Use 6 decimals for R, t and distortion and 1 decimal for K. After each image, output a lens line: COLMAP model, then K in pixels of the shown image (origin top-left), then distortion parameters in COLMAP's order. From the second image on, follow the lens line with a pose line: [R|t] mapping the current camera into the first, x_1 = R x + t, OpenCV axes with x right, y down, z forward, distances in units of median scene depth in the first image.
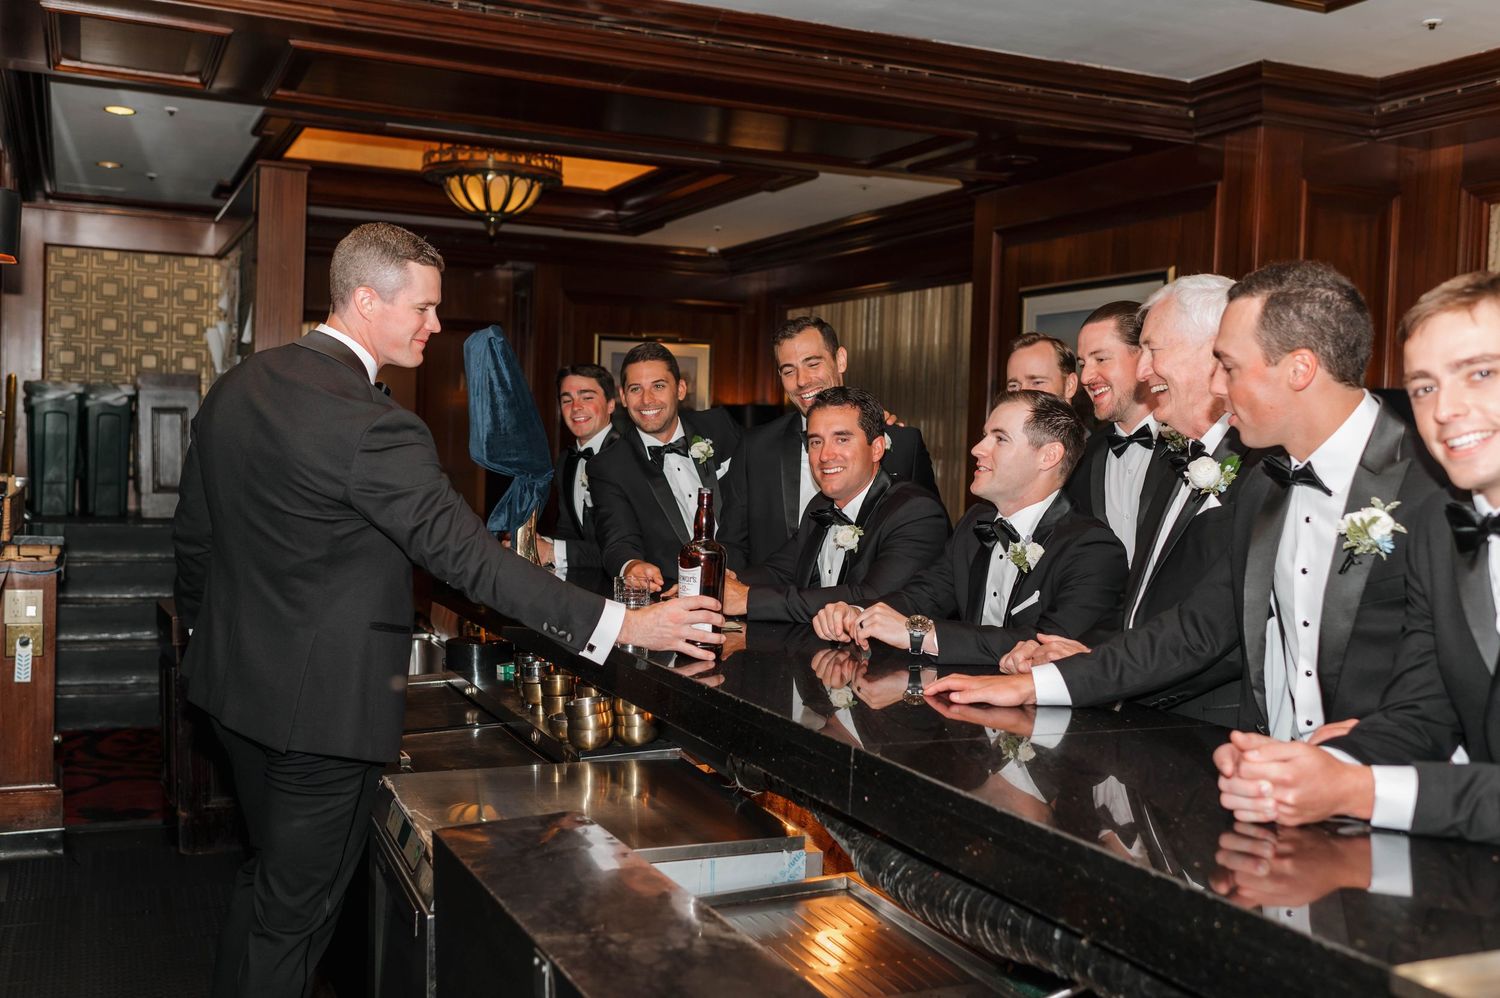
lens RADIAL K [[1524.0, 0, 750.0], [0, 1524.0, 499.0], [0, 0, 1]] dist [-0.005883, -0.000357]
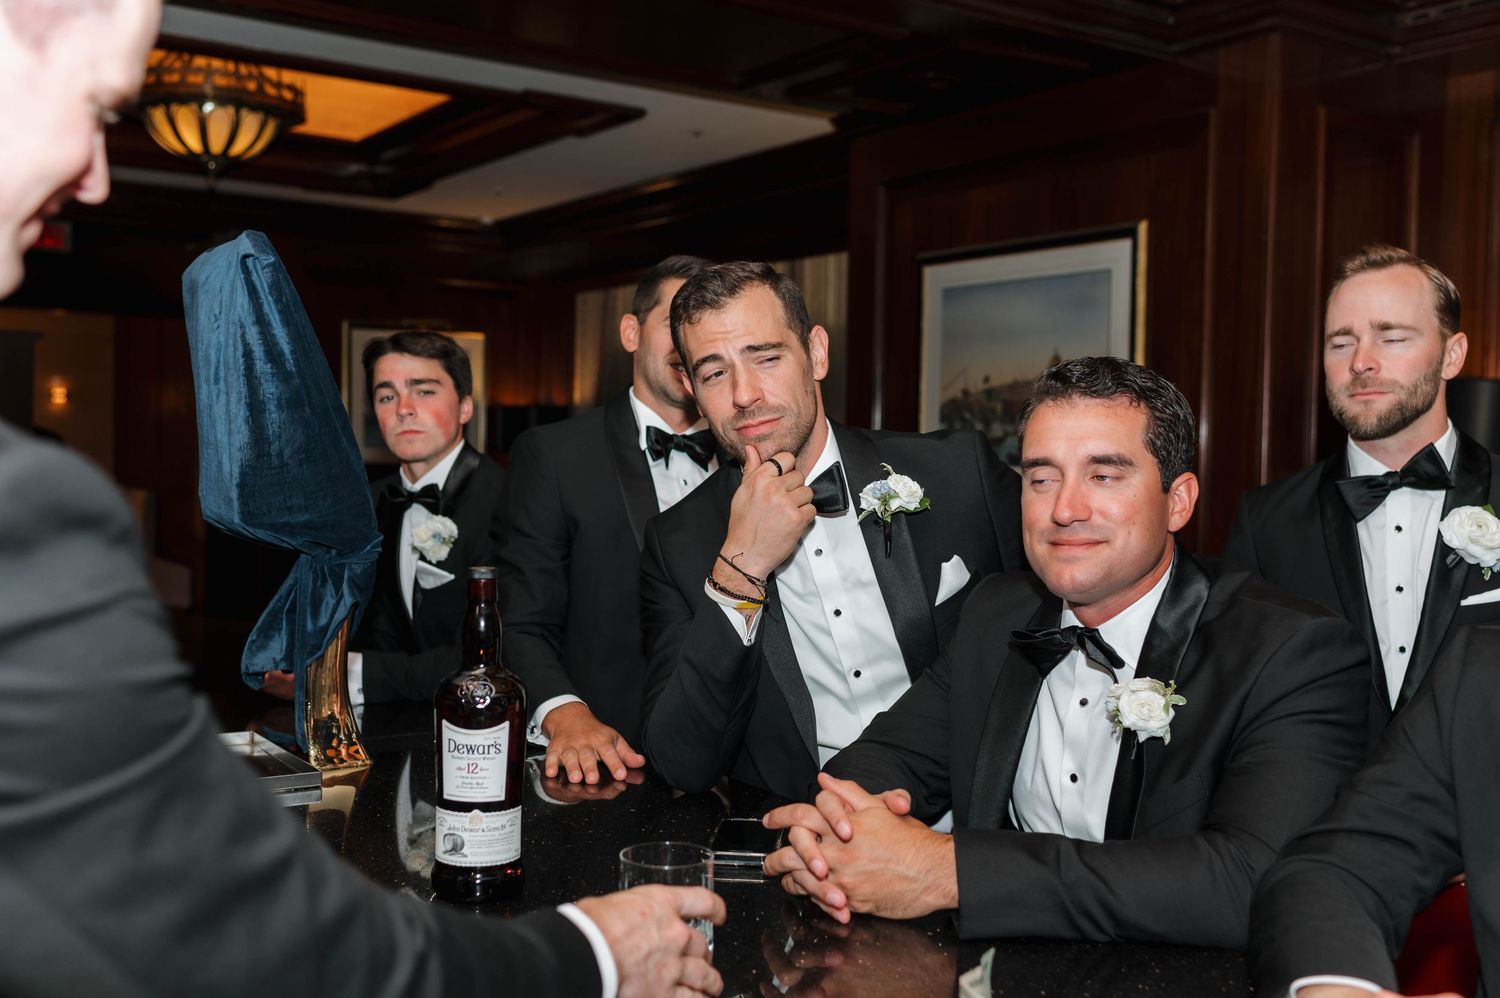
lens RADIAL K [[1540.7, 0, 750.0], [0, 1540.7, 499.0], [0, 0, 1]] dist [0.010536, -0.004407]
pose [[0.985334, -0.015792, 0.169903, -0.053563], [0.016088, 0.999871, -0.000364, -0.016056], [-0.169875, 0.003092, 0.985461, 0.275253]]
